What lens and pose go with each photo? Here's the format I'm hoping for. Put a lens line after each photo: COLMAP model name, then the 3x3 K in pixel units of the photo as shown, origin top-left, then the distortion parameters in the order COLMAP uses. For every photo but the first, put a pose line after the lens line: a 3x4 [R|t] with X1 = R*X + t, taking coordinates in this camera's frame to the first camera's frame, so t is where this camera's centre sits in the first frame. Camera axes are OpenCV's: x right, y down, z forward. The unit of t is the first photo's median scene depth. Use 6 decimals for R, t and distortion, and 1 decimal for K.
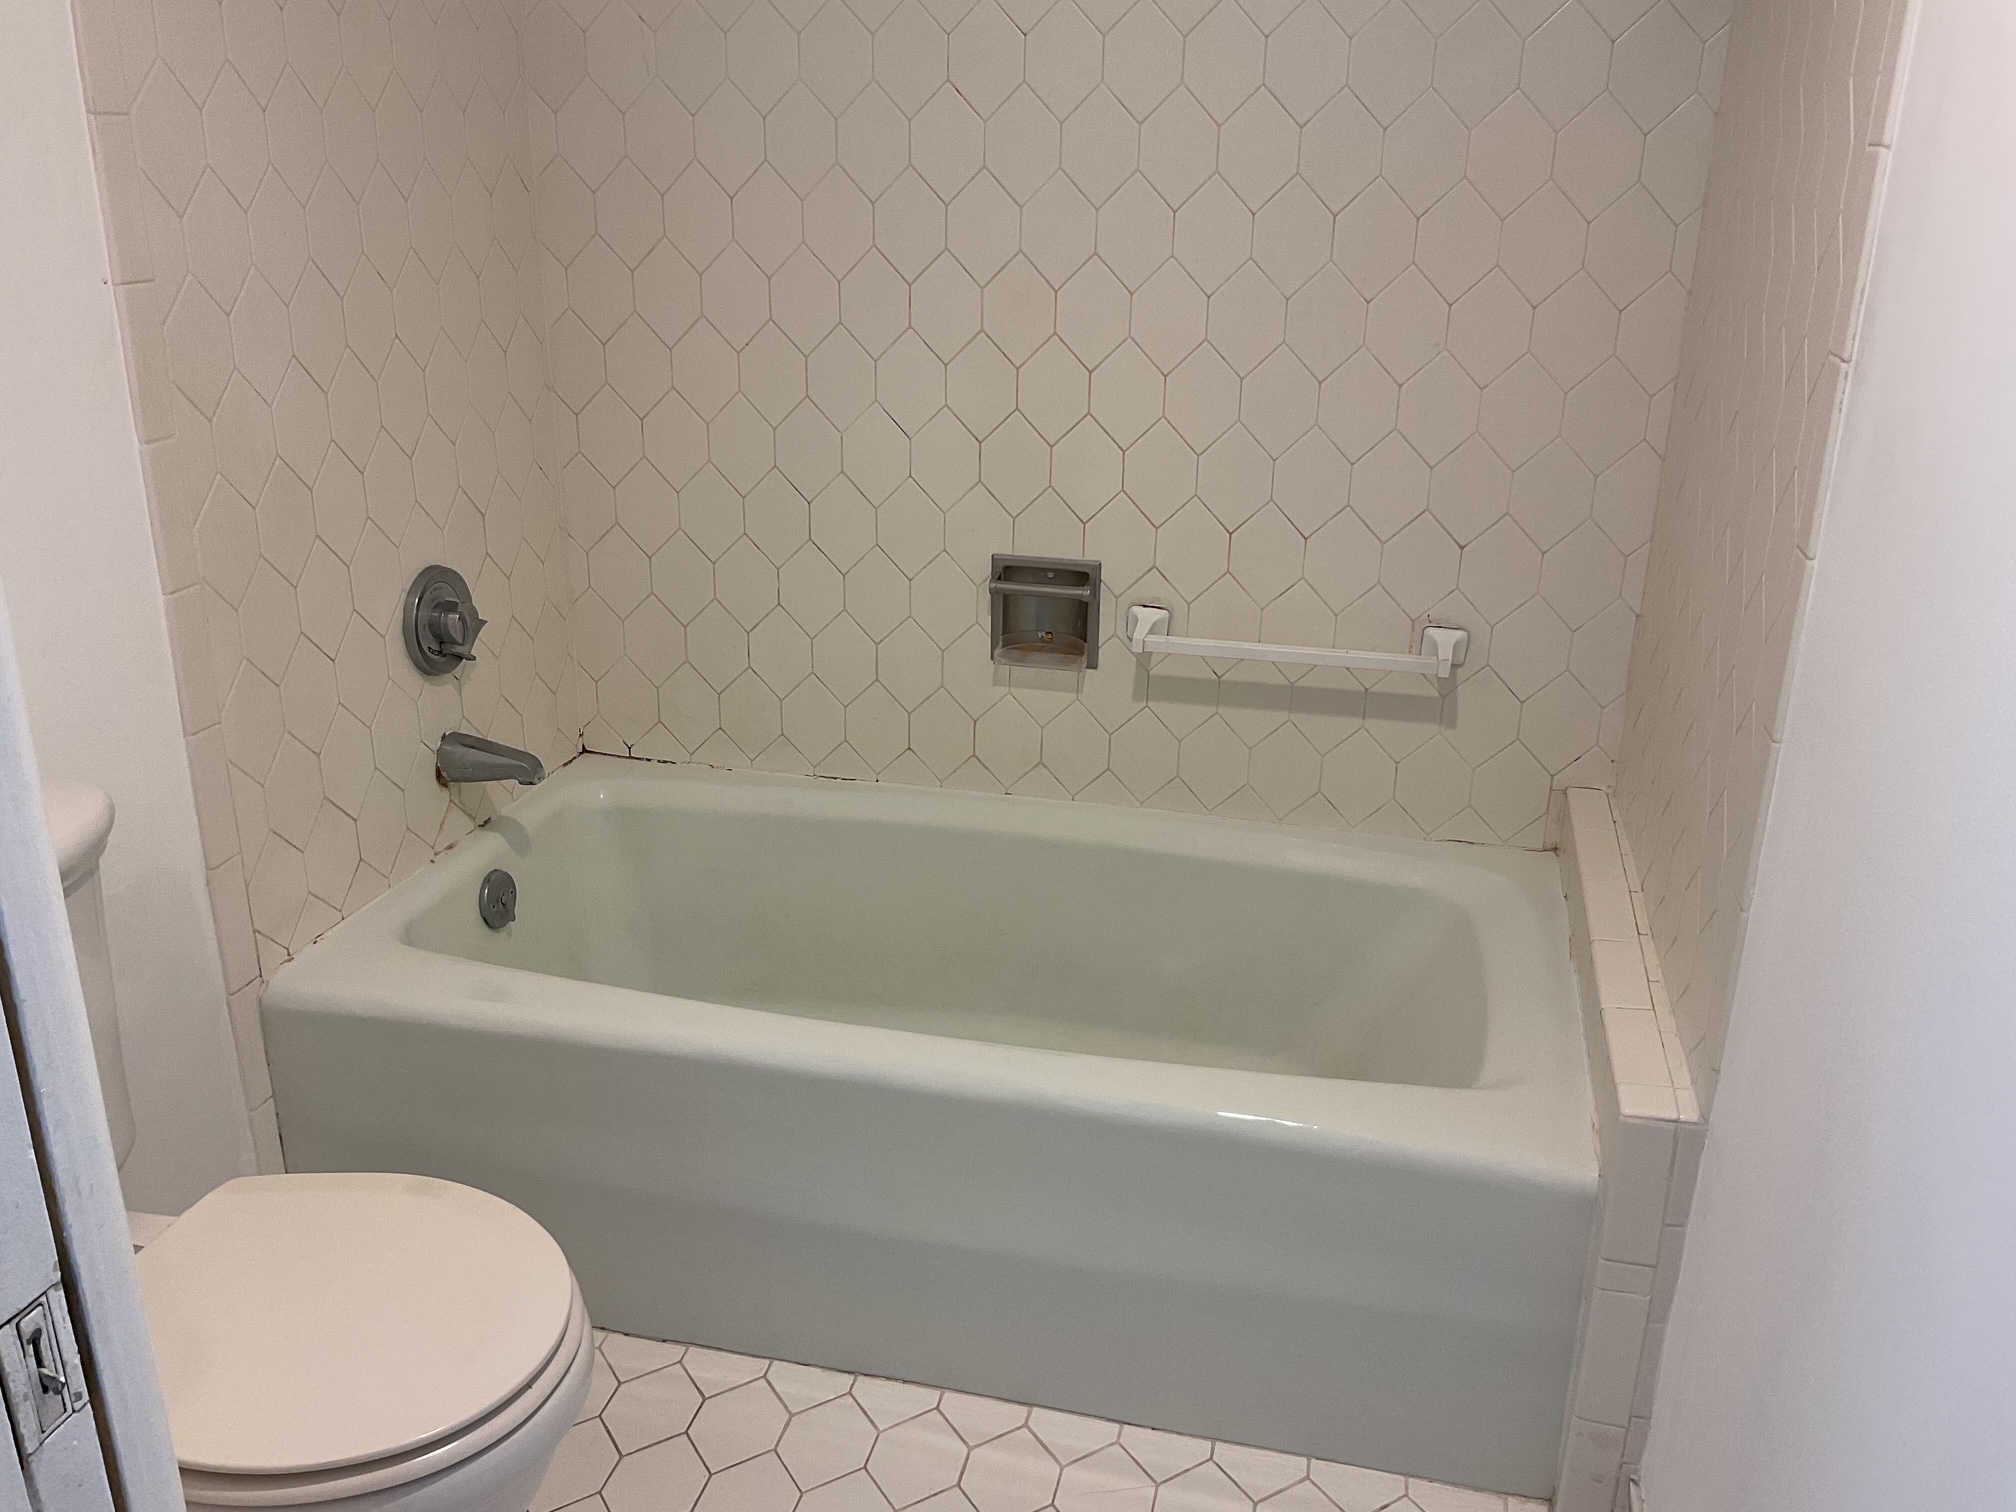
lens RADIAL K [[1663.8, 0, 1003.4], [0, 1663.8, 757.8], [0, 0, 1]] dist [0.086848, -0.173953]
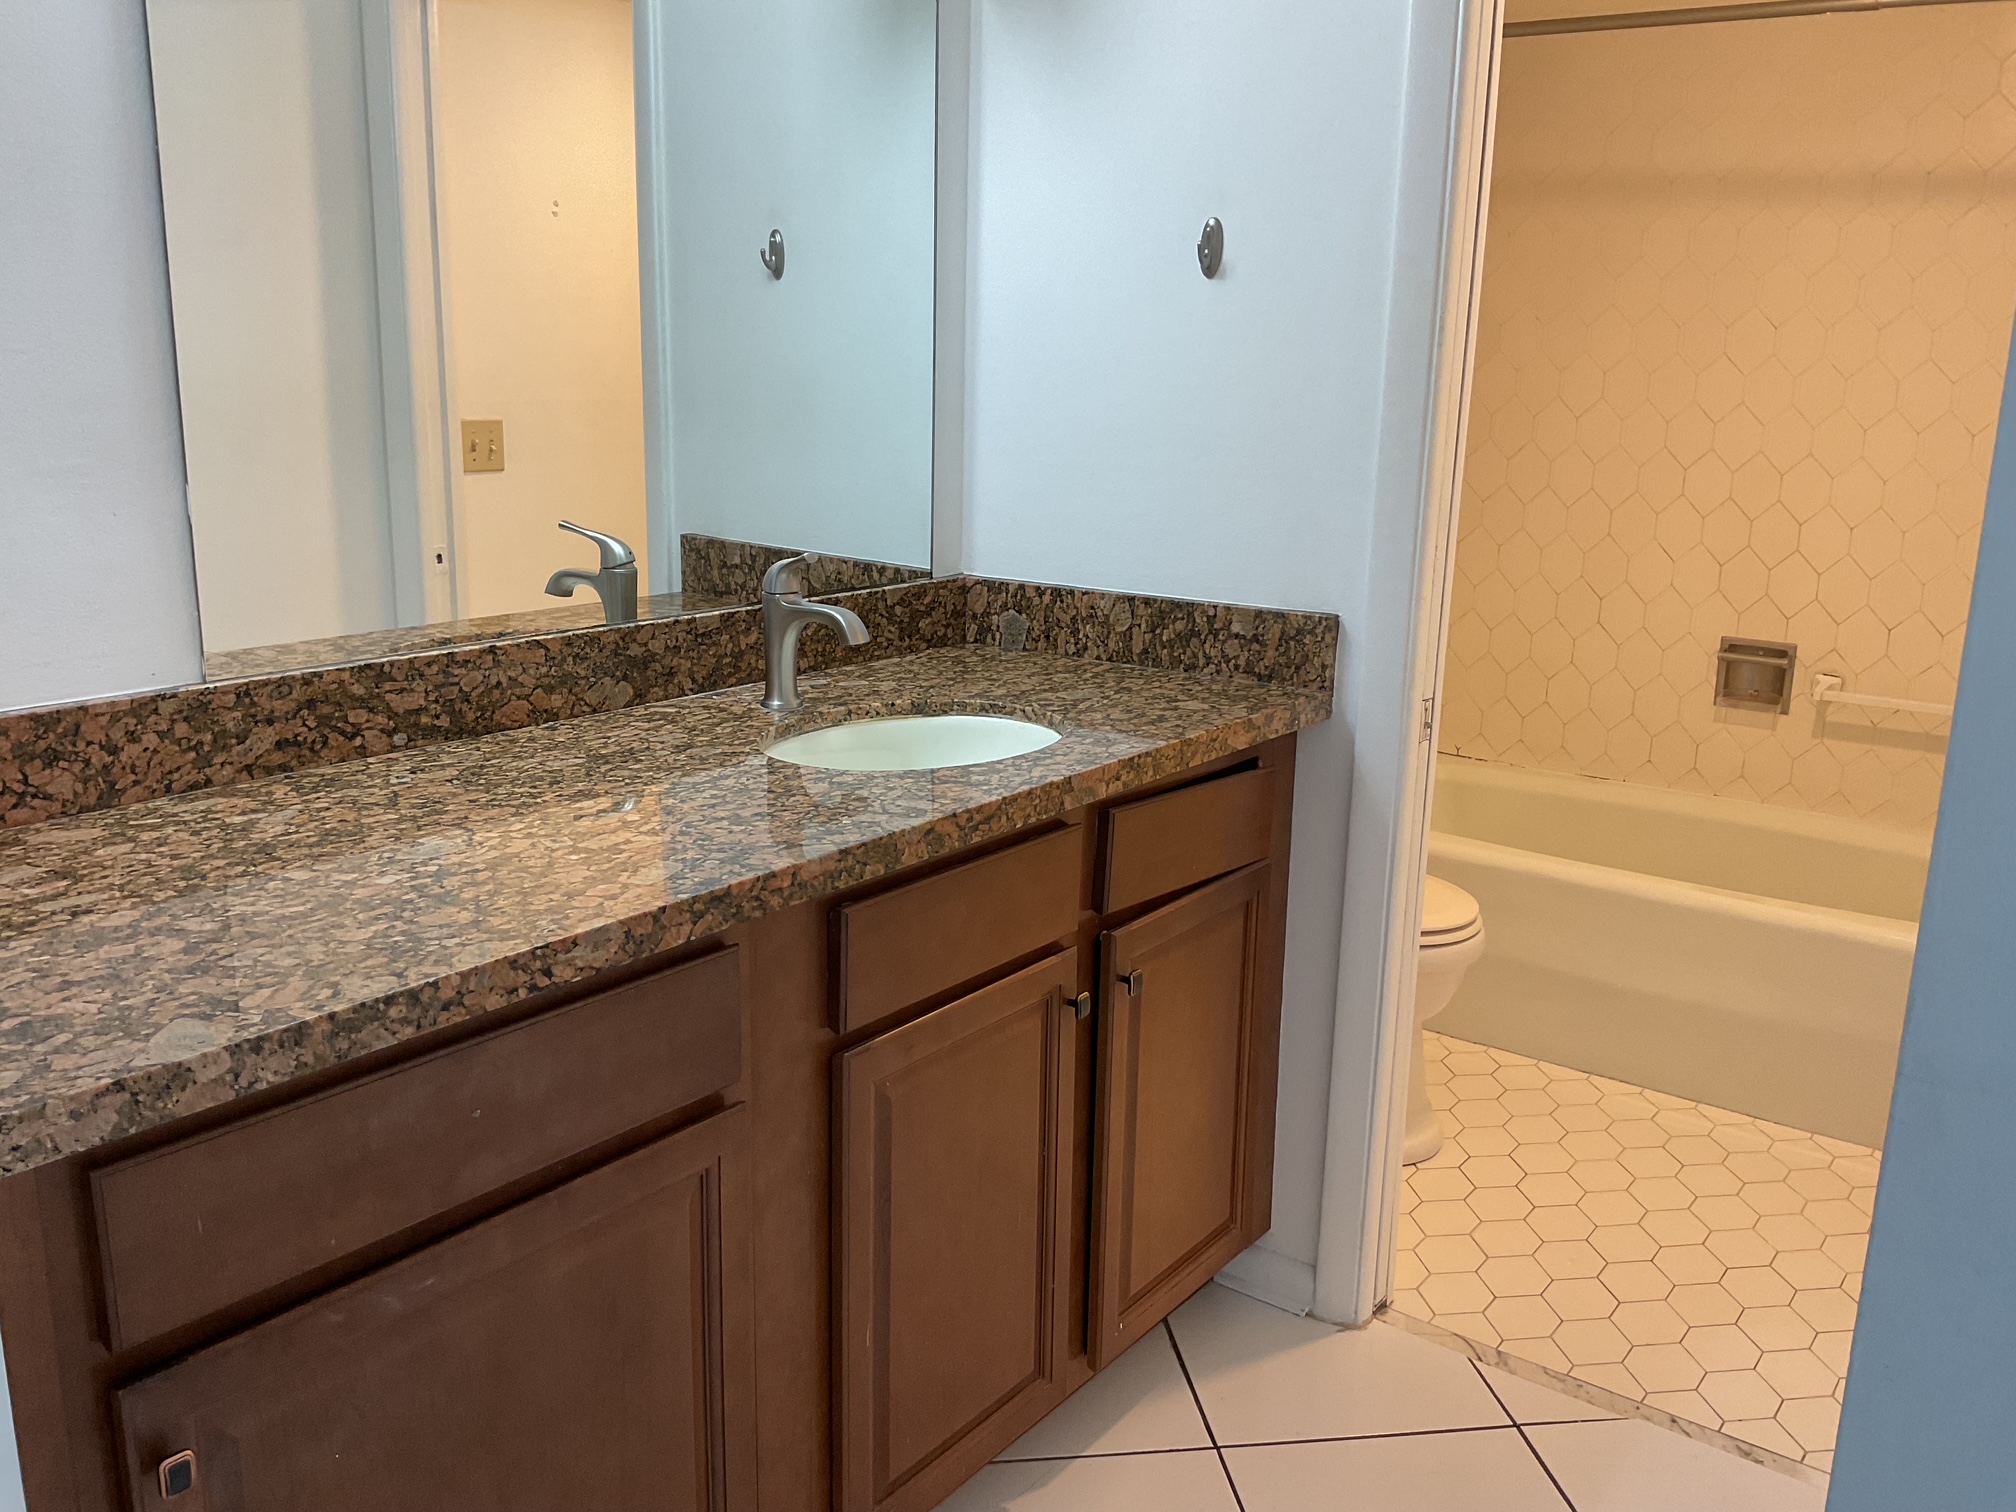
lens RADIAL K [[1663.8, 0, 1007.6], [0, 1663.8, 750.7], [0, 0, 1]] dist [0.086848, -0.173953]
pose [[0.917773, 0.095551, -0.385439, -0.003809], [-0.147319, 0.983282, -0.107025, 0.256374], [0.368769, 0.155007, 0.916505, -0.699089]]
